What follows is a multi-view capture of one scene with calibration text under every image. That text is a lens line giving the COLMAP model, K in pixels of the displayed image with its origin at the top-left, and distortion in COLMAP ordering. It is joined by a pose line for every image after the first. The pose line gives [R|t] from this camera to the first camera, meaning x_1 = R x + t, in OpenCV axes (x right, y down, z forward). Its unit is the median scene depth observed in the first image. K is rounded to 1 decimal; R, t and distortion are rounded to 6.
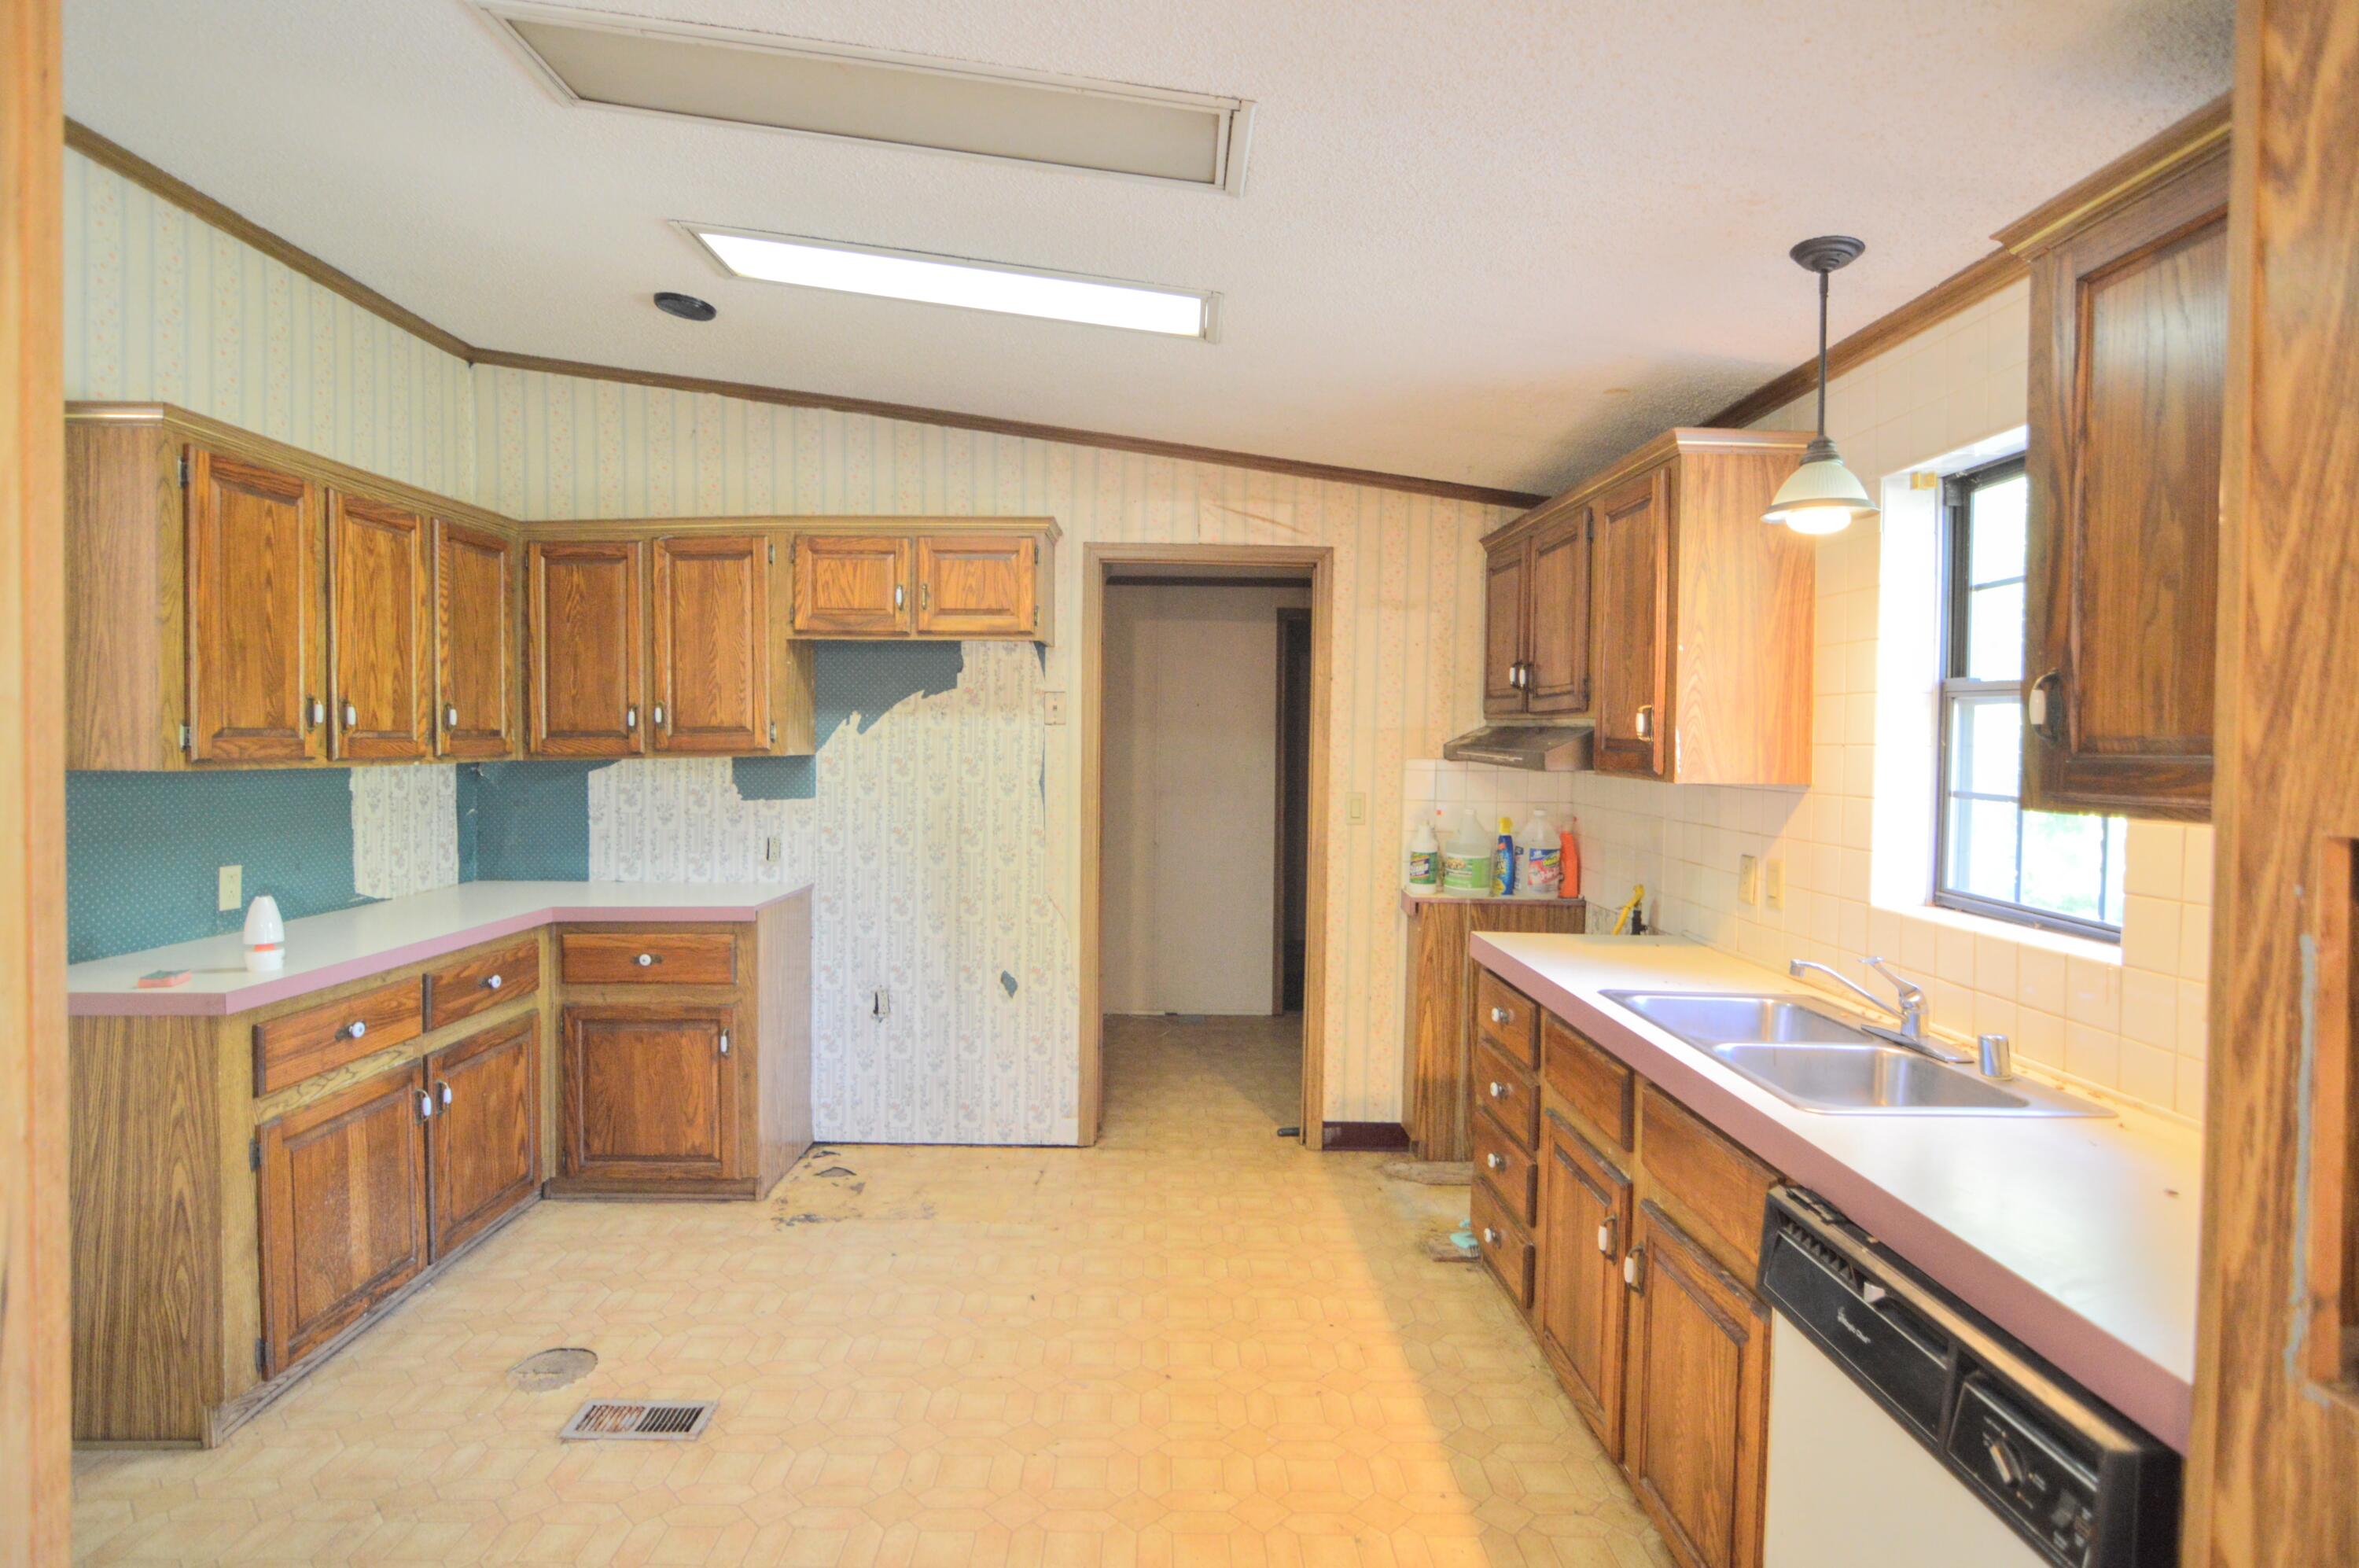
lens RADIAL K [[1170.7, 0, 1171.4], [0, 1170.7, 773.3], [0, 0, 1]] dist [-0.029908, 0.008460]
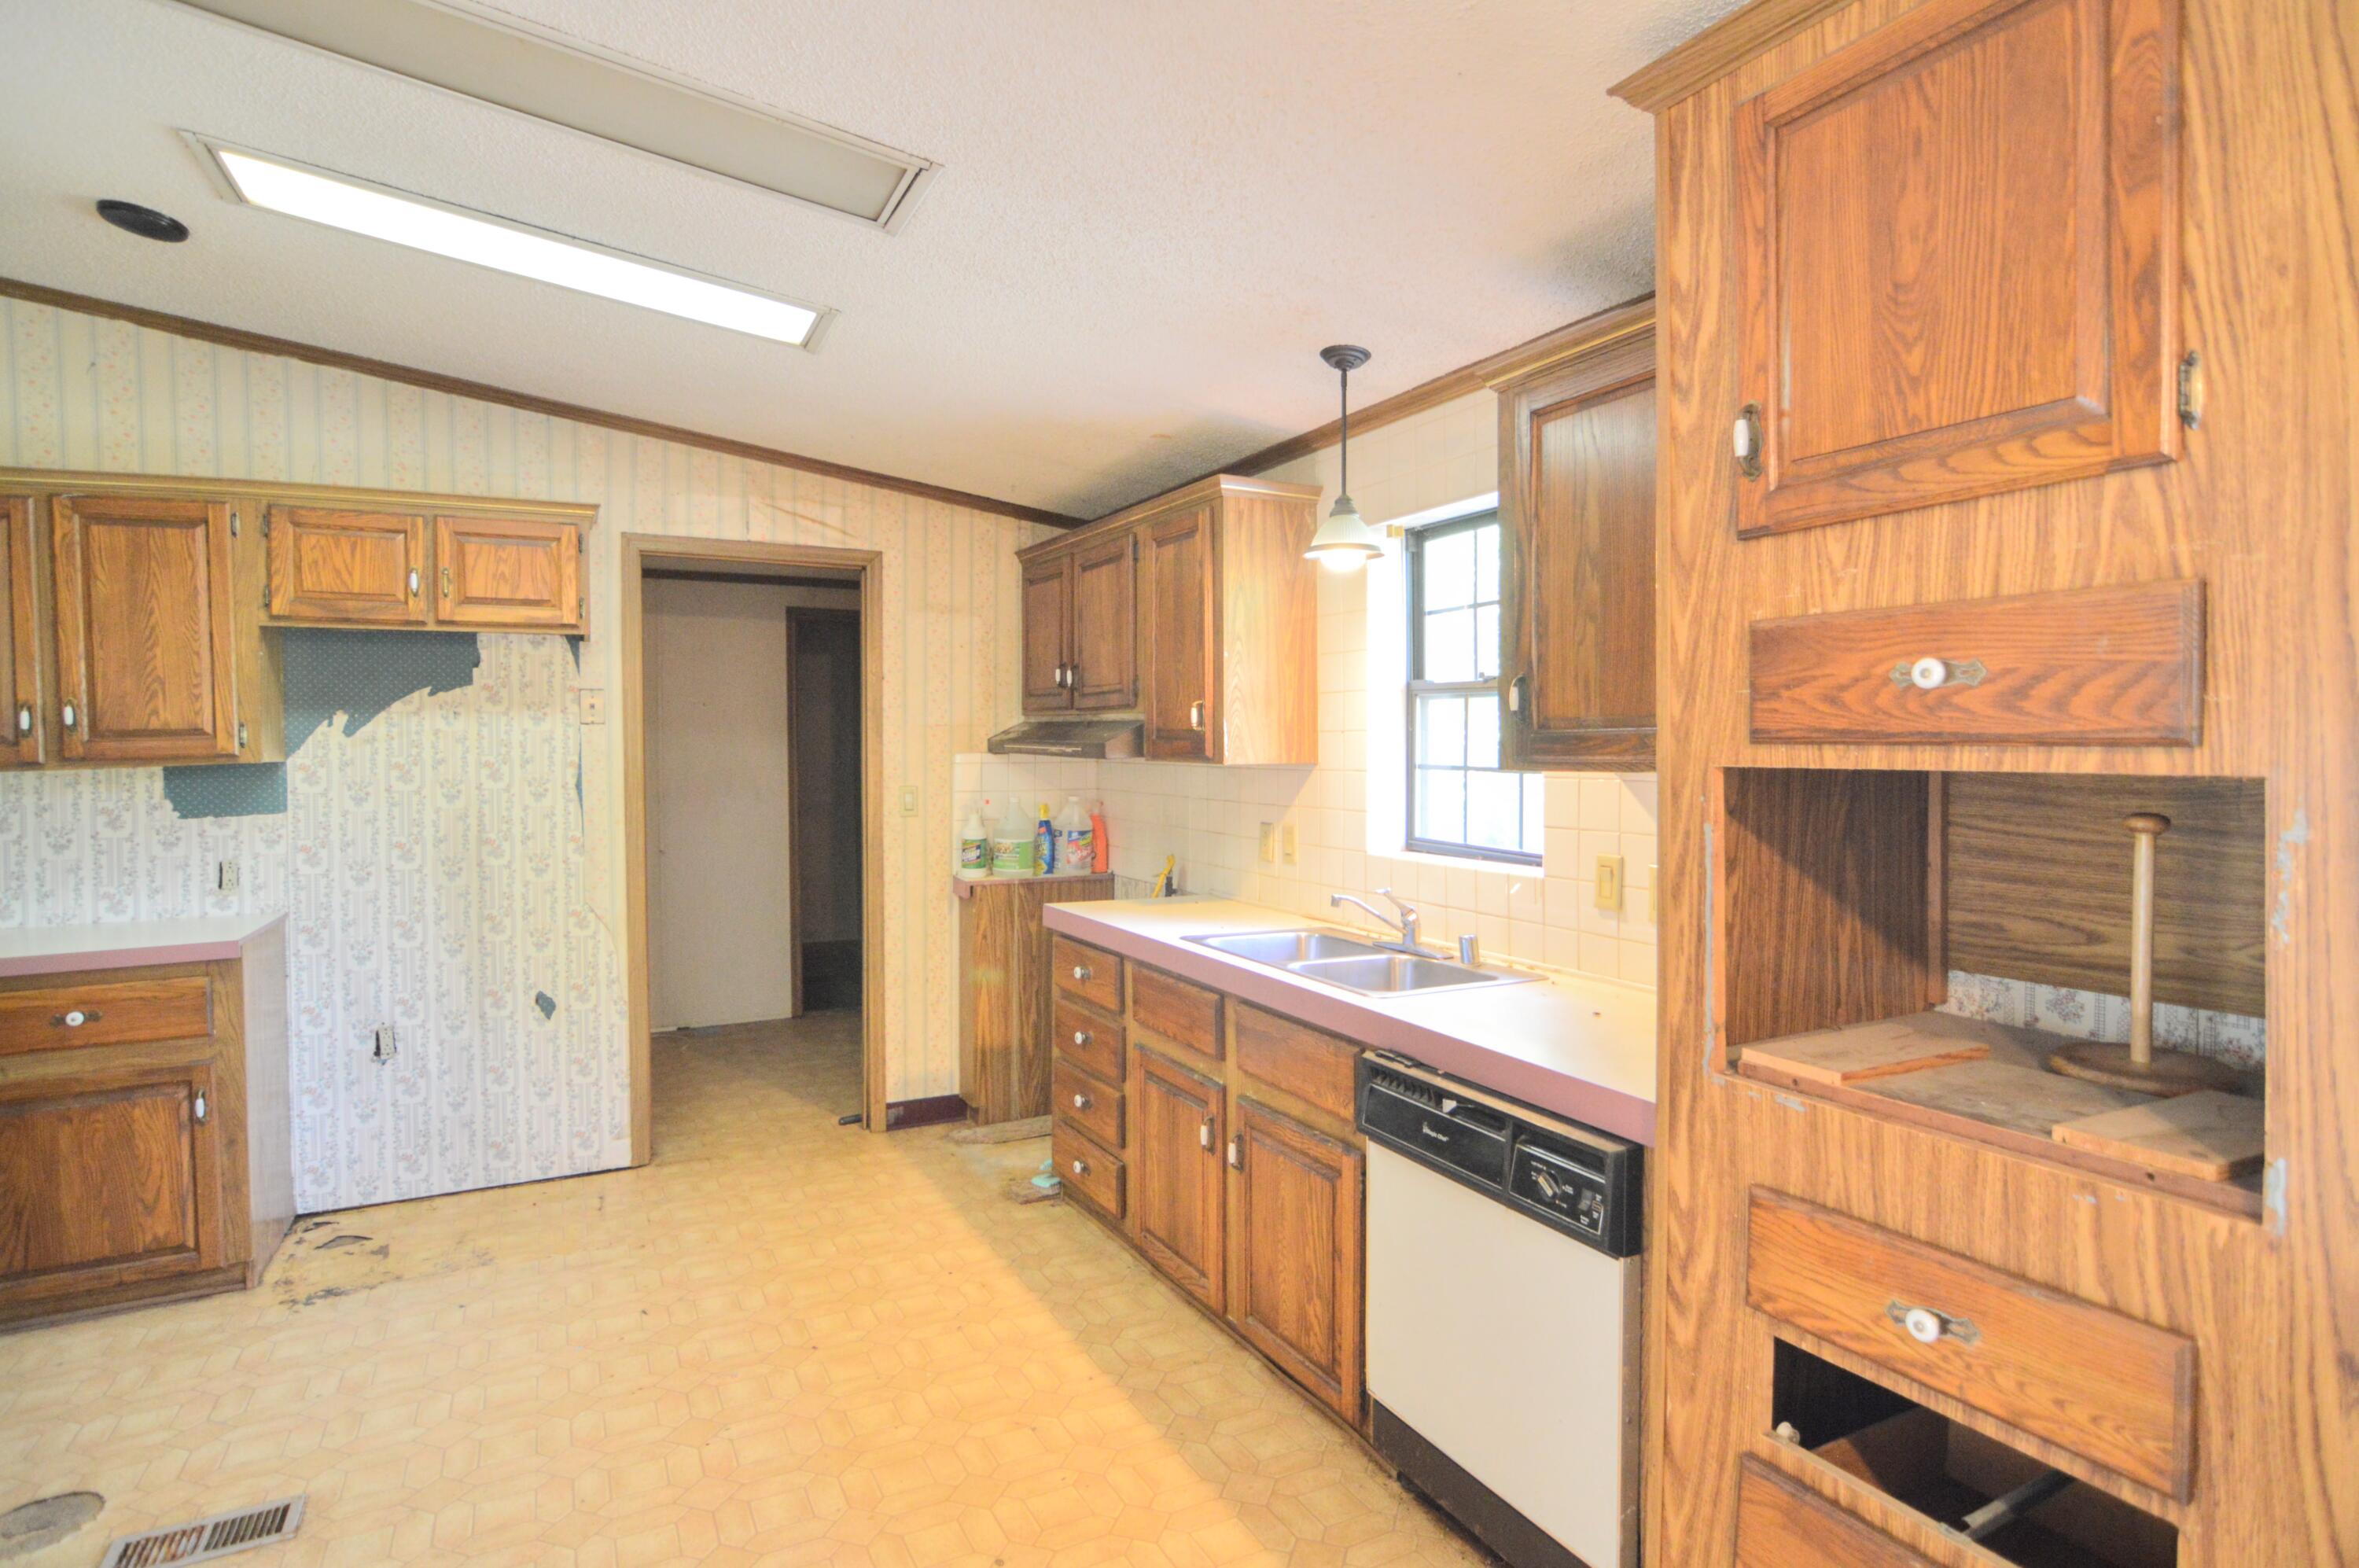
lens RADIAL K [[1170.7, 0, 1171.4], [0, 1170.7, 773.3], [0, 0, 1]] dist [-0.029908, 0.008460]
pose [[0.891647, -0.027262, 0.451909, -0.127346], [0.027835, 0.999598, 0.005381, 0.007021], [-0.451874, 0.007781, 0.892048, -0.053128]]
